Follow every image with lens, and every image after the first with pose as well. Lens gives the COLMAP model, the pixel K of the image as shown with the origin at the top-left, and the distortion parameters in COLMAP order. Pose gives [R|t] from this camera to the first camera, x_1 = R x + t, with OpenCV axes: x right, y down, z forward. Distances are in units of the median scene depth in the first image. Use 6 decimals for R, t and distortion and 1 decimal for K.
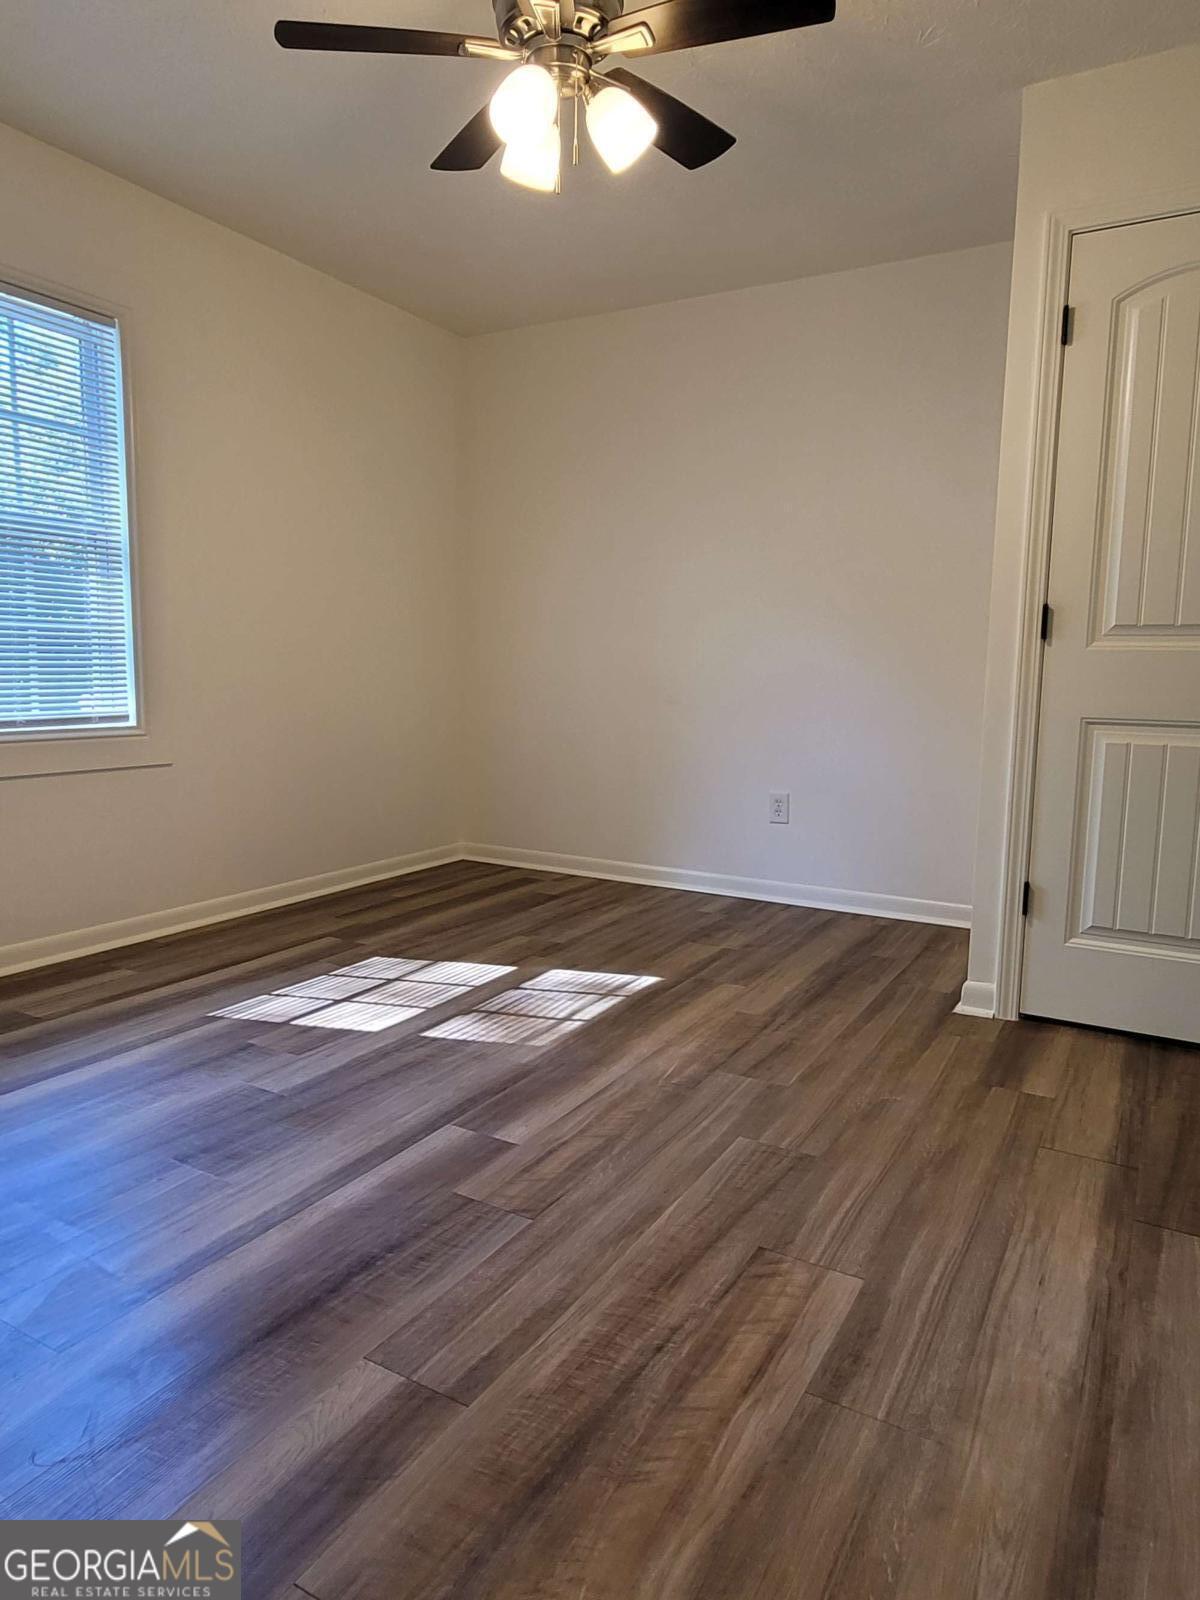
lens RADIAL K [[971.2, 0, 472.8], [0, 971.2, 795.3], [0, 0, 1]] dist [-0.003273, -0.001995]
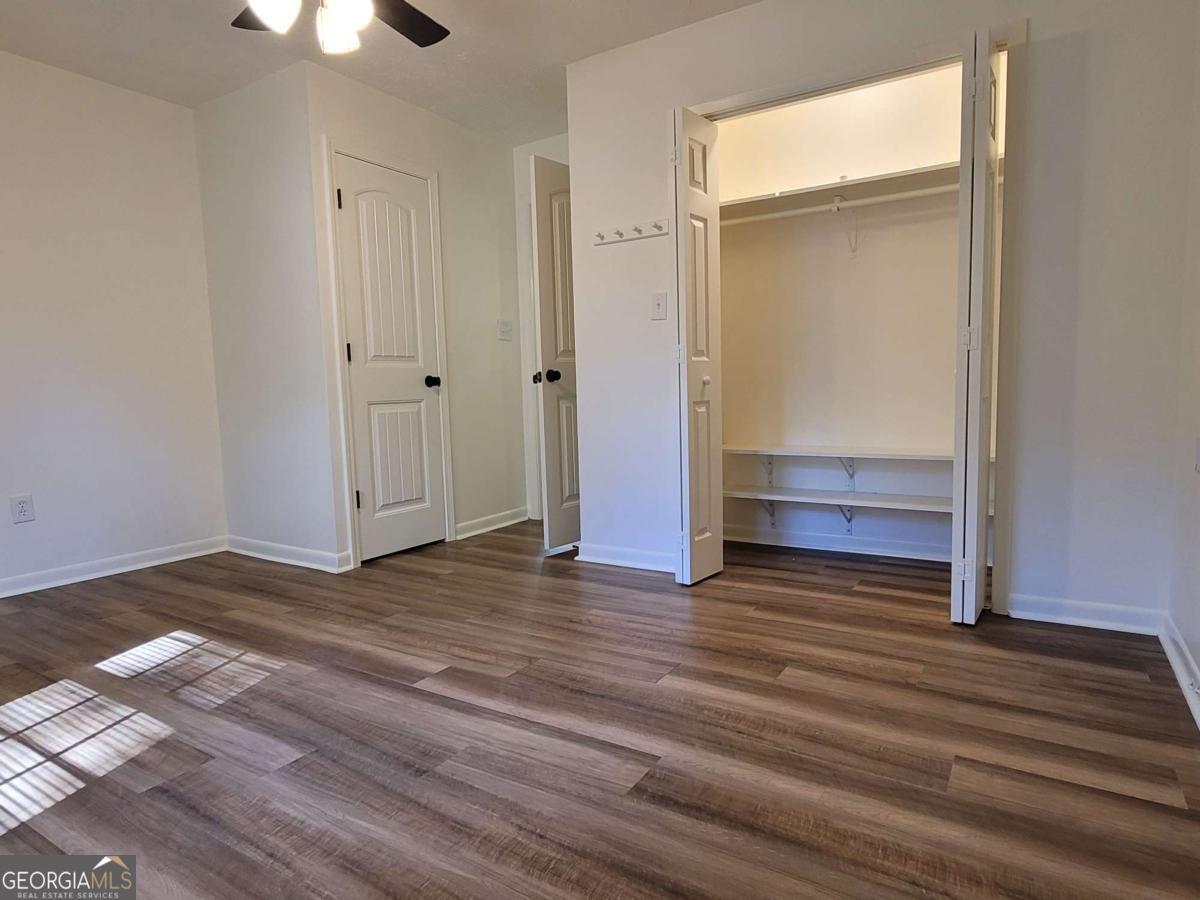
lens RADIAL K [[728.4, 0, 600.0], [0, 728.4, 450.0], [0, 0, 1]] dist [-0.003273, -0.001995]
pose [[0.006325, -0.100756, 0.994891, -0.868928], [0.154024, 0.983137, 0.098587, -0.057280], [-0.988047, 0.152613, 0.021738, 0.523468]]
